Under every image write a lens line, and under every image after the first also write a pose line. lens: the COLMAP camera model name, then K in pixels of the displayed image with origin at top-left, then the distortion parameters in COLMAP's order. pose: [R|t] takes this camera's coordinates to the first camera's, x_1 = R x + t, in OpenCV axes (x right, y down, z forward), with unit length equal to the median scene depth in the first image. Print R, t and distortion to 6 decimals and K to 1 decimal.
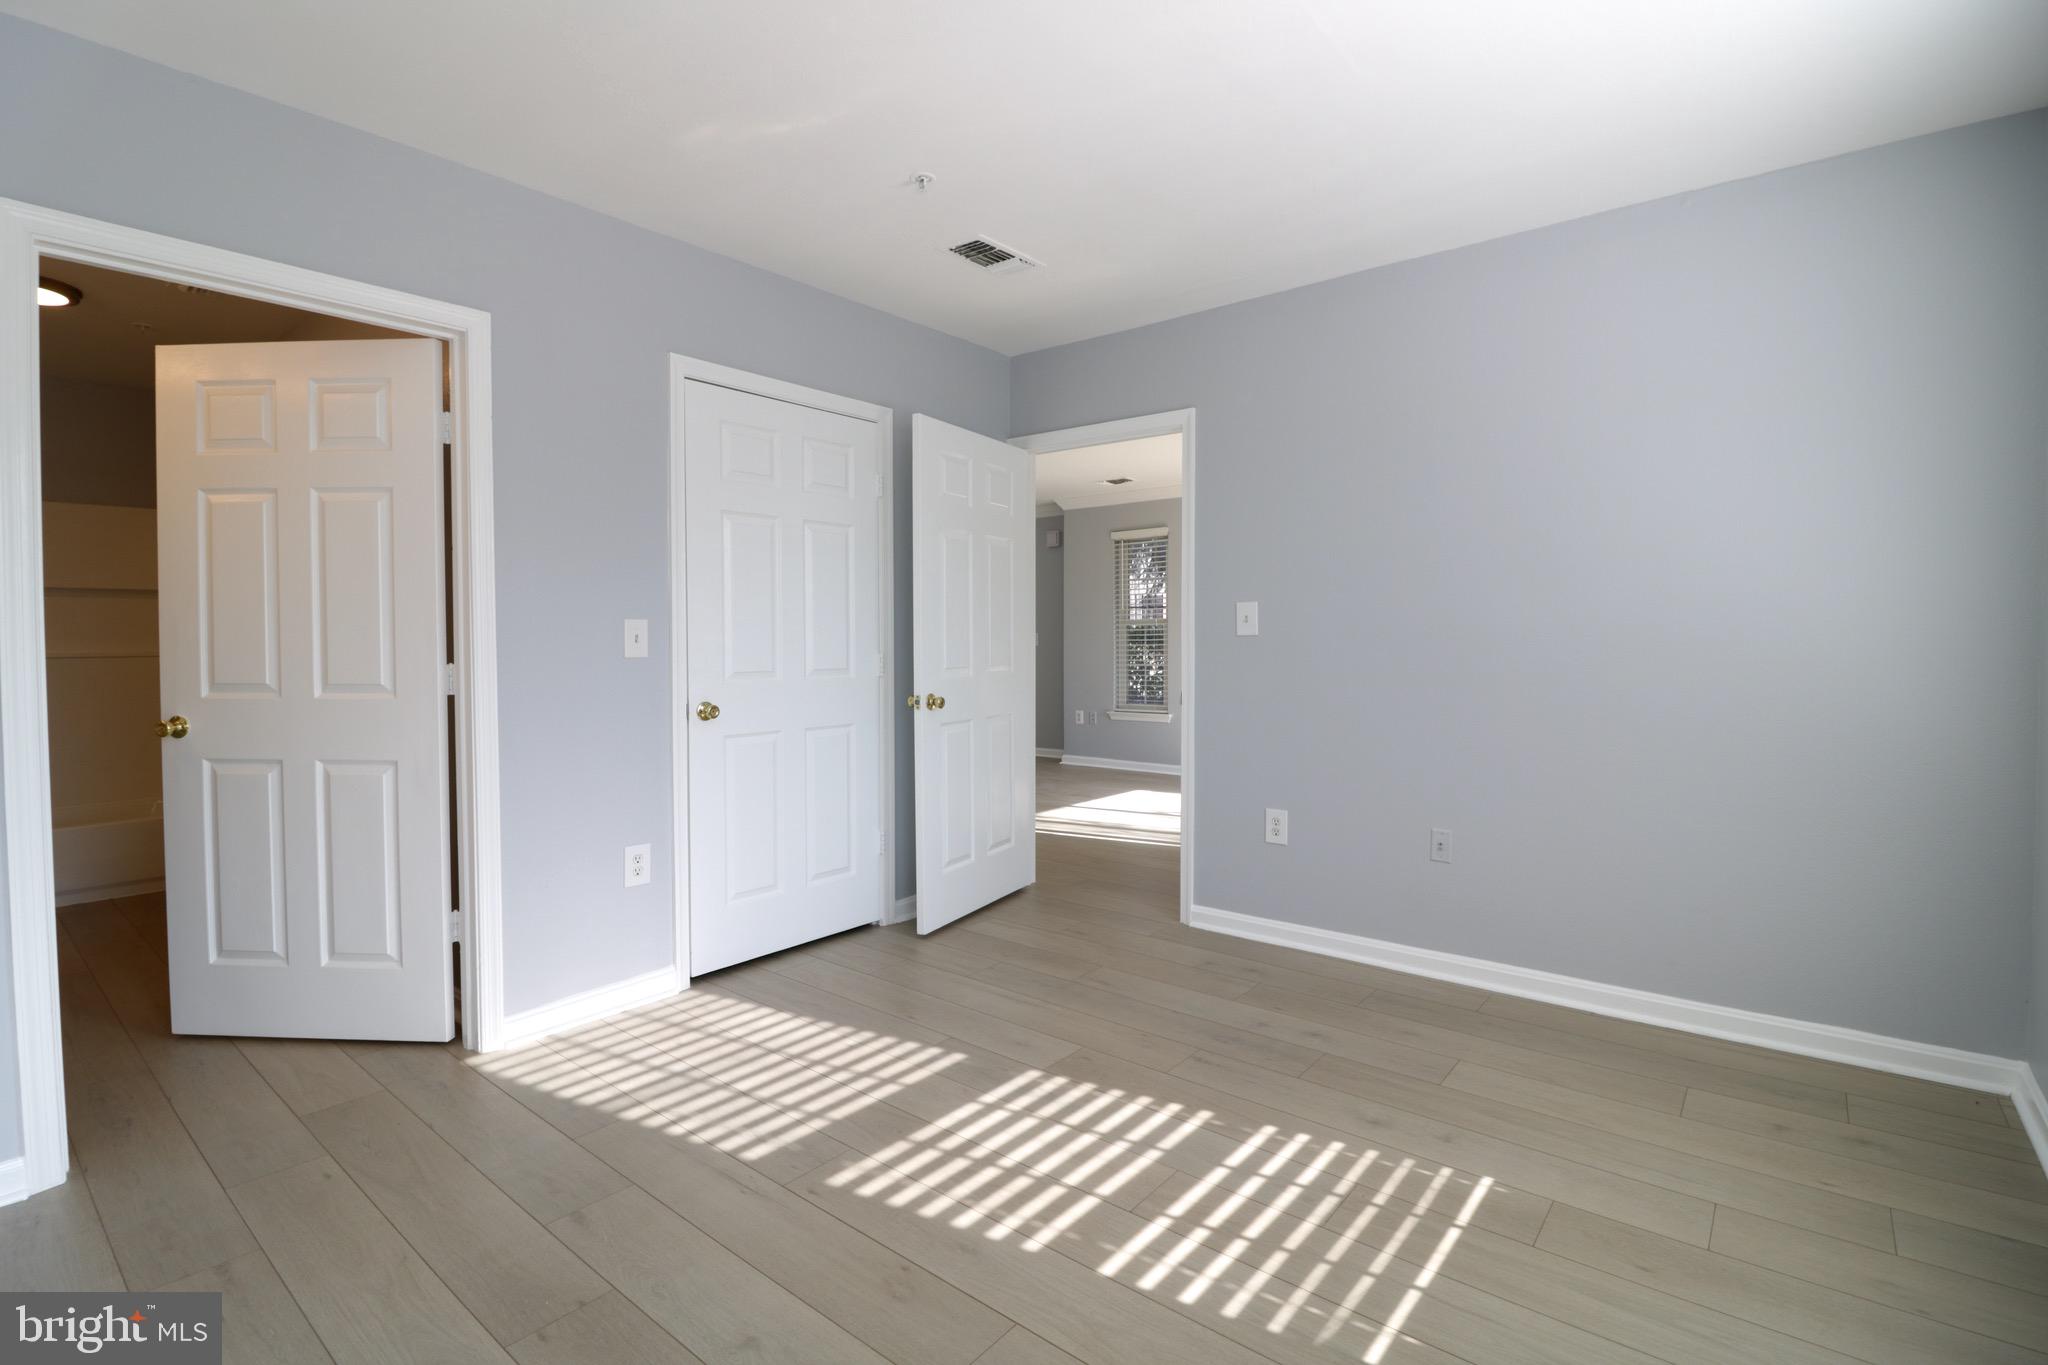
lens RADIAL K [[946.6, 0, 1029.6], [0, 946.6, 674.3], [0, 0, 1]] dist [-0.004400, -0.010244]
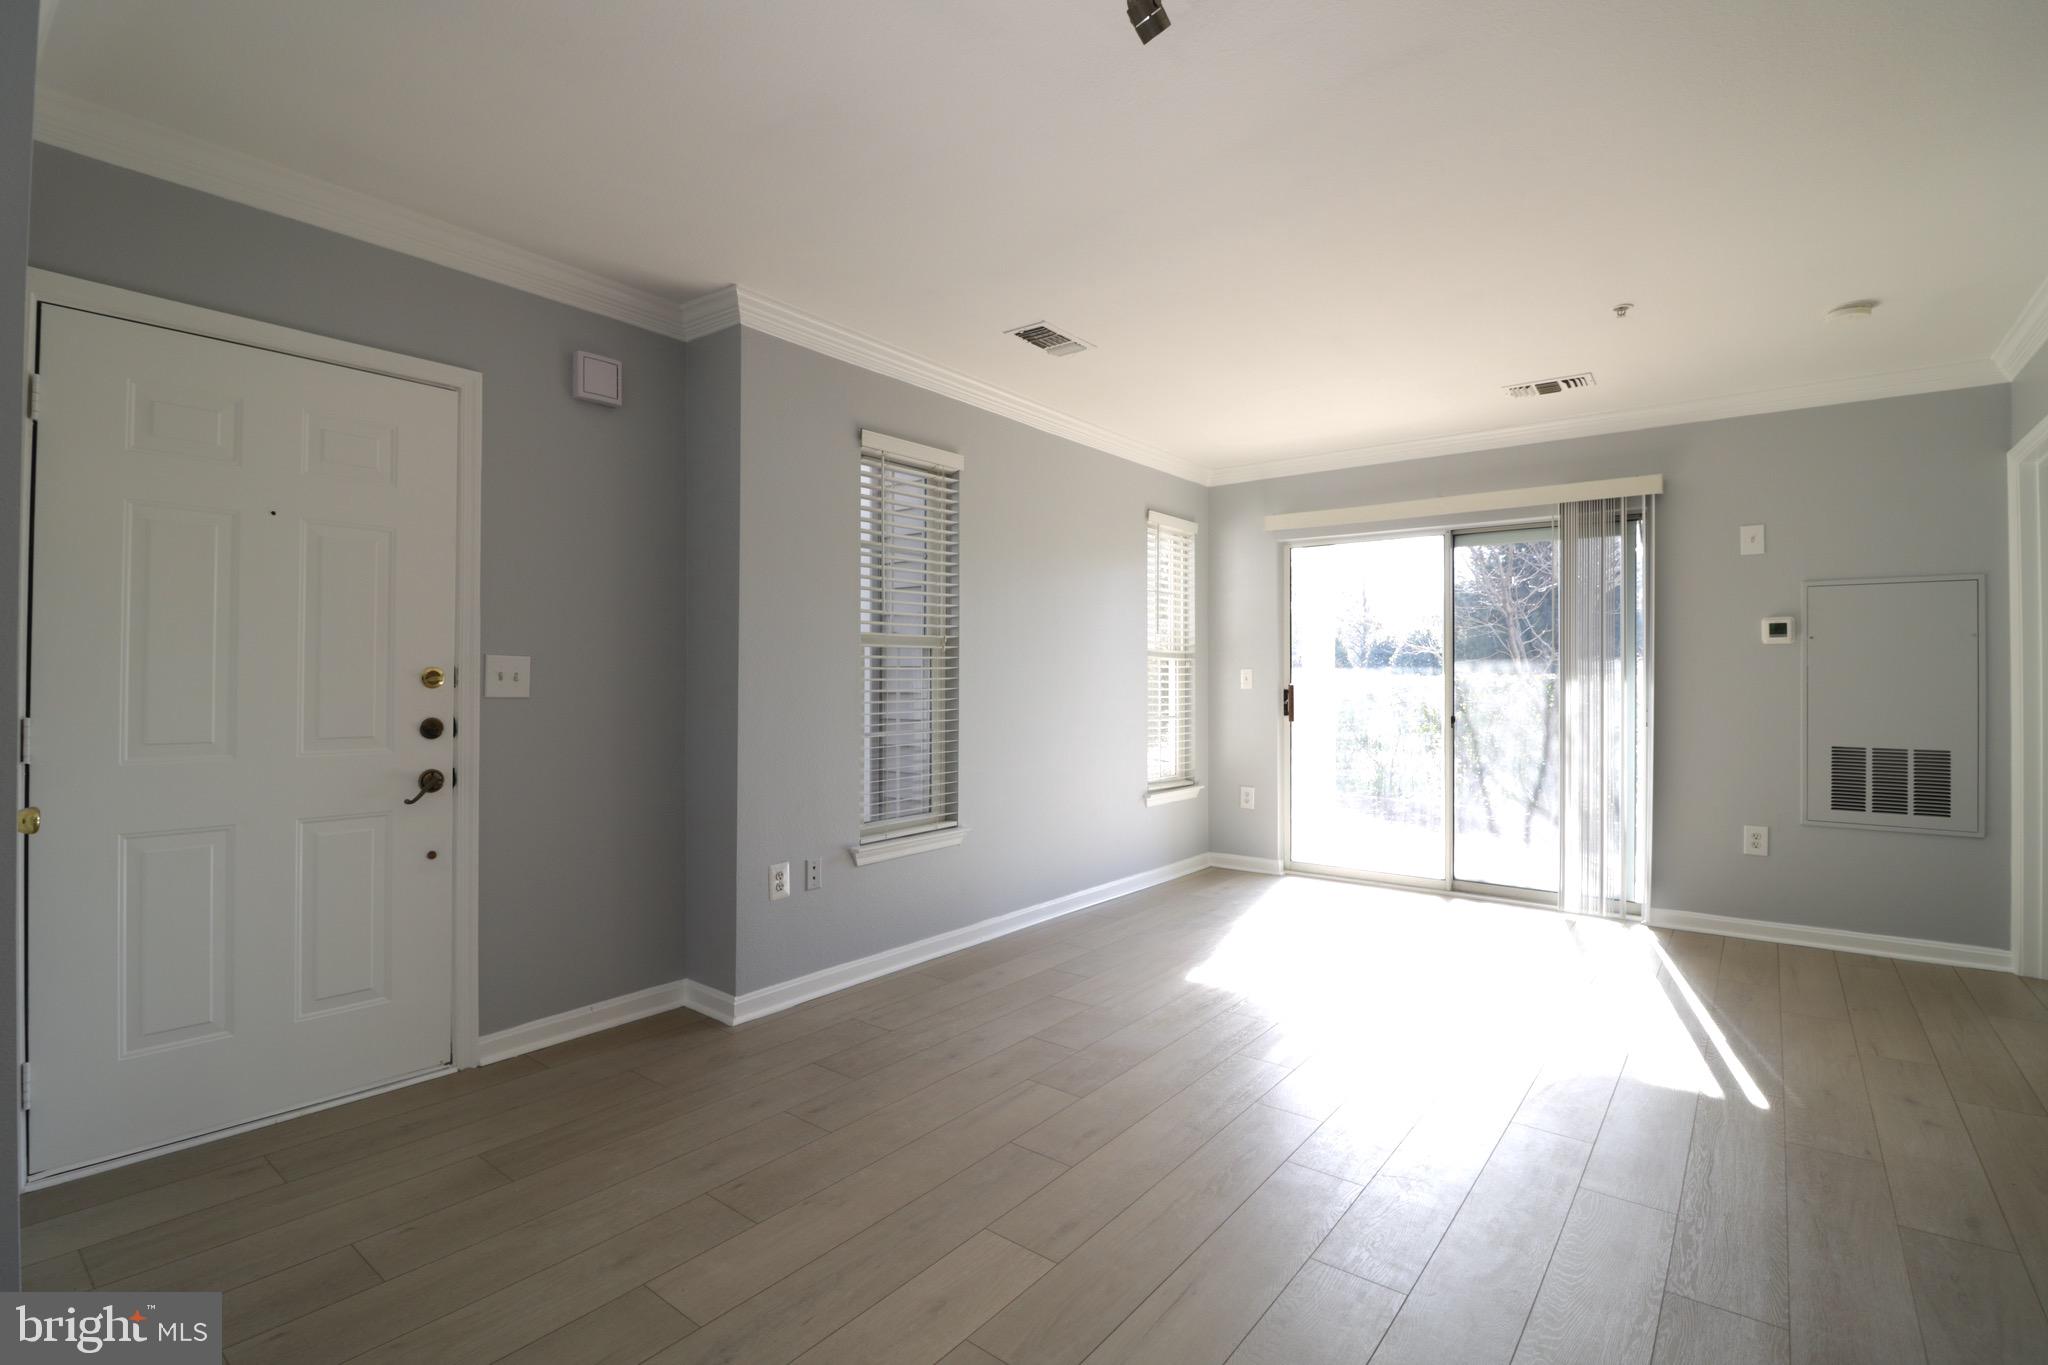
lens RADIAL K [[946.6, 0, 1026.1], [0, 946.6, 670.3], [0, 0, 1]] dist [-0.004400, -0.010244]
pose [[-0.021914, 0.011282, 0.999696, -0.332489], [0.033701, 0.999376, -0.010539, -0.032219], [-0.999192, 0.033460, -0.022280, 0.909215]]
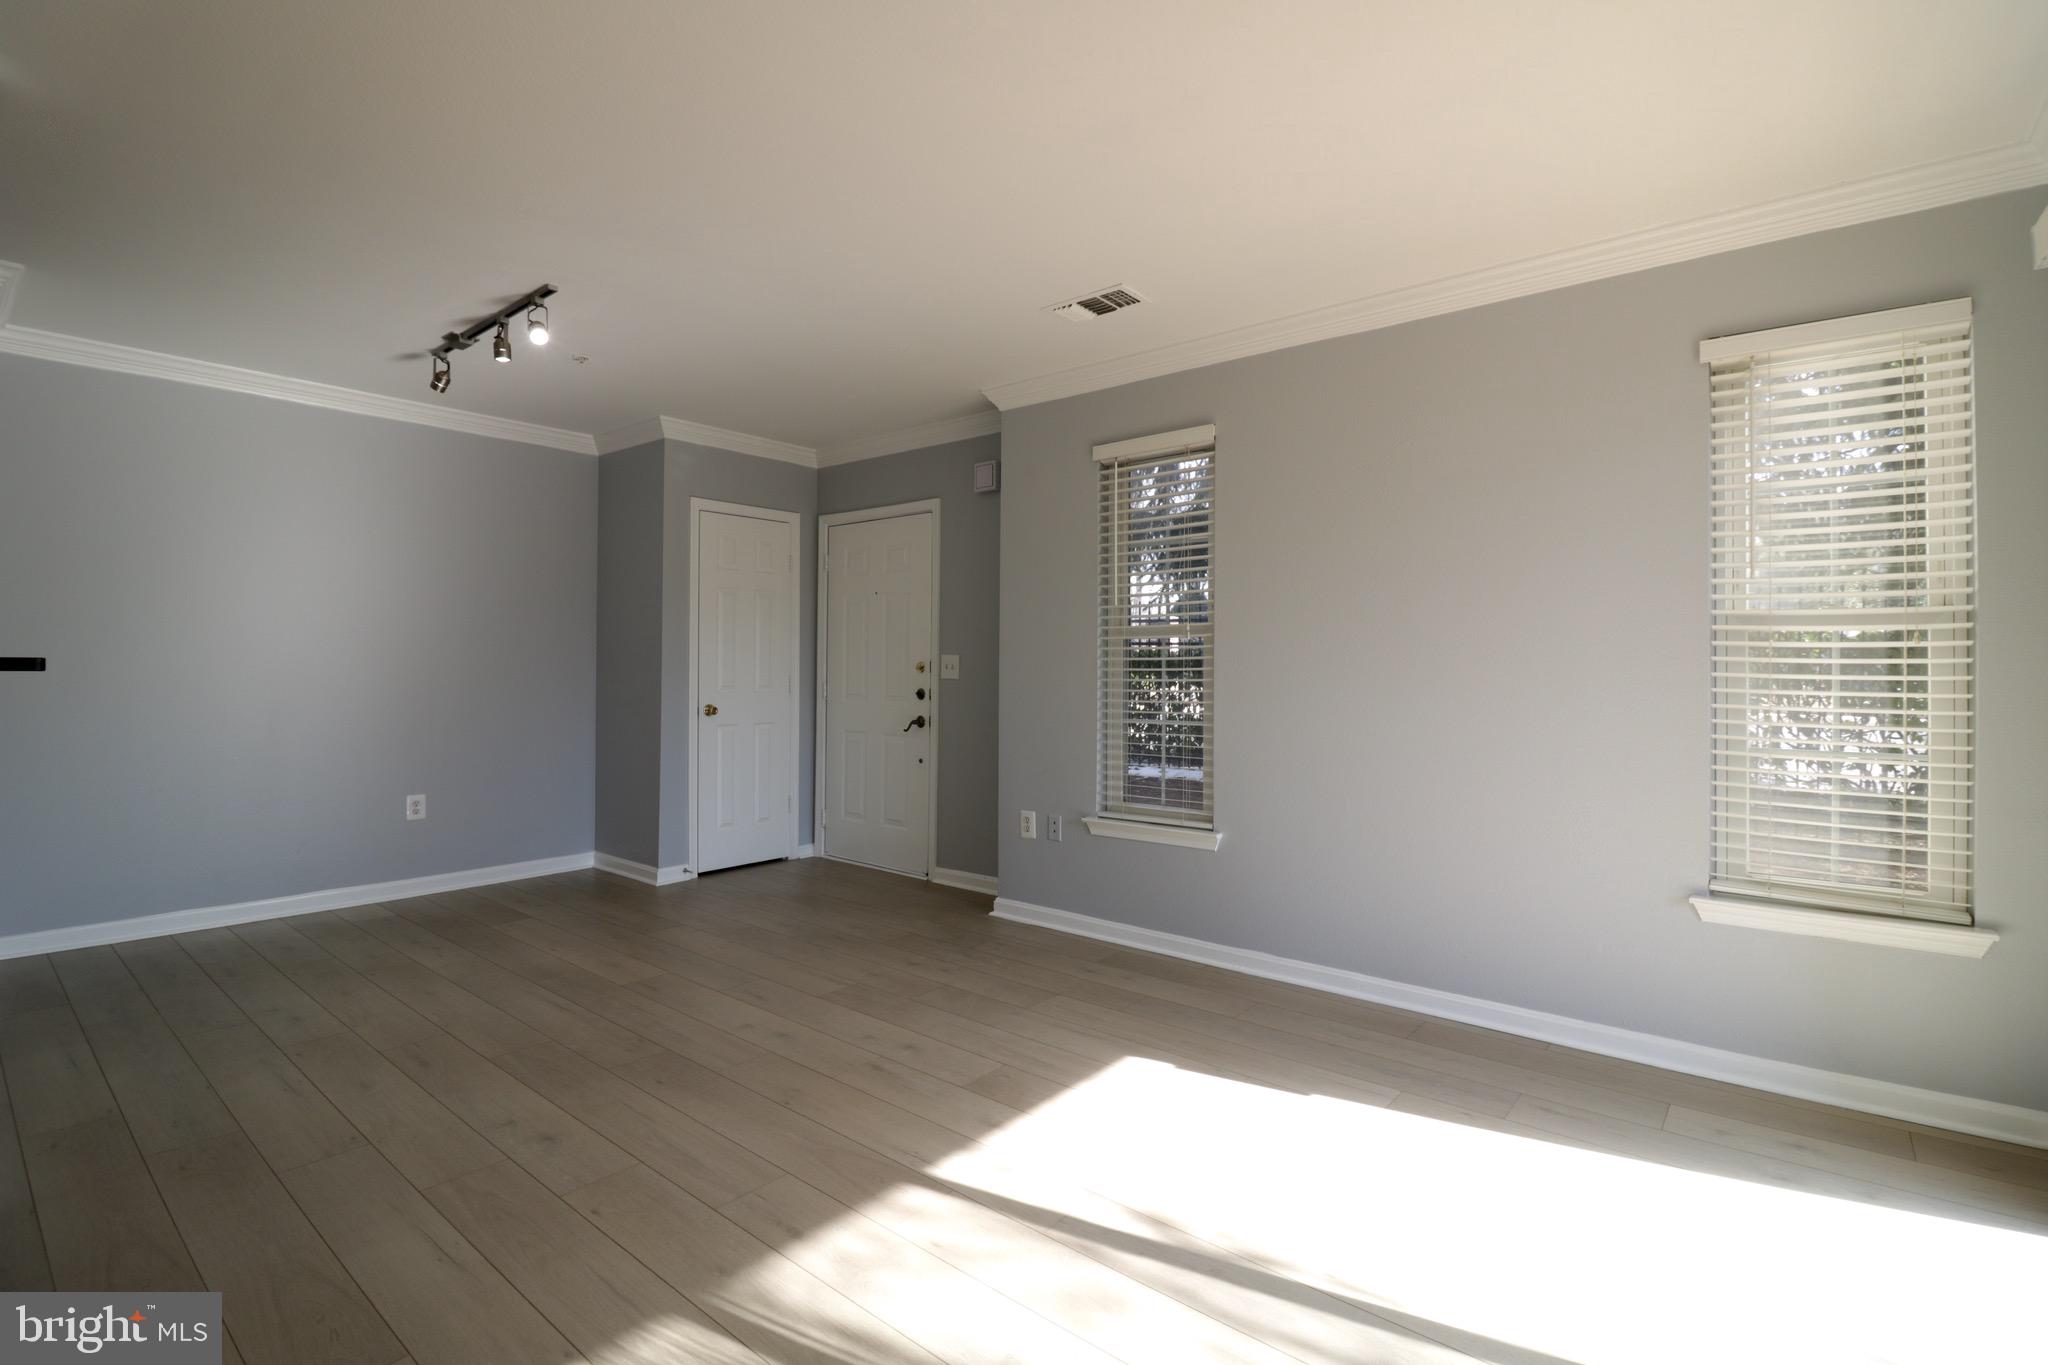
lens RADIAL K [[946.6, 0, 1024.4], [0, 946.6, 662.7], [0, 0, 1]] dist [-0.004400, -0.010244]
pose [[0.999966, 0.007102, -0.004133, 0.052304], [-0.007266, 0.999130, -0.041064, -0.018705], [0.003838, 0.041093, 0.999148, 0.504256]]
